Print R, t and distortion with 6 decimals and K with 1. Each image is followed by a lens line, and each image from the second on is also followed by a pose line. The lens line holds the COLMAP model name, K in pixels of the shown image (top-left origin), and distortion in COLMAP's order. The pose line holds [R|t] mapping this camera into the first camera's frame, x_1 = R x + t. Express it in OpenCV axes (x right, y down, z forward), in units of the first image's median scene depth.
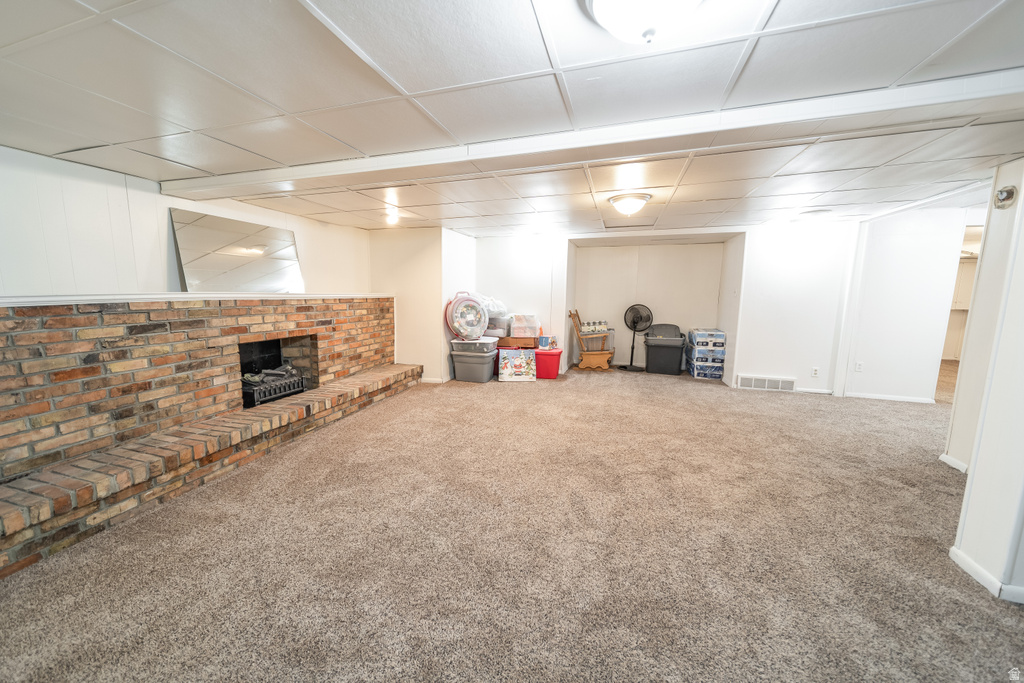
lens RADIAL K [[354.6, 0, 510.7], [0, 354.6, 337.2], [0, 0, 1]] dist [0.005753, -0.000003]
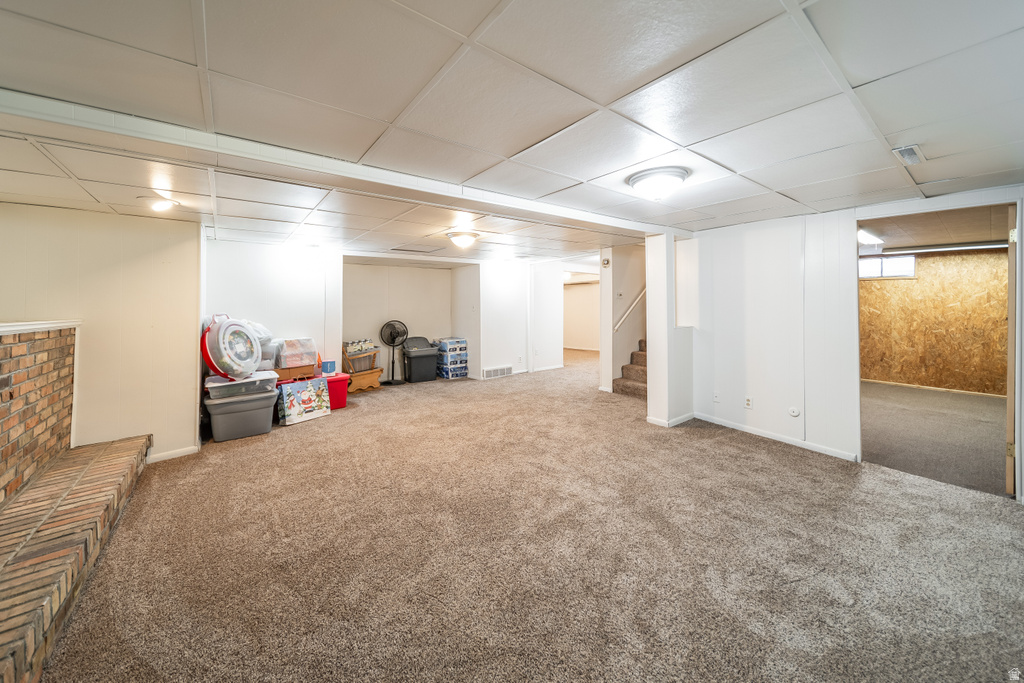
lens RADIAL K [[371.4, 0, 515.7], [0, 371.4, 300.1], [0, 0, 1]] dist [0.002015, 0.000011]
pose [[0.569744, -0.002318, 0.821819, -0.450295], [0.125521, 0.988509, -0.084232, -0.018364], [-0.812180, 0.151146, 0.563488, 0.094263]]
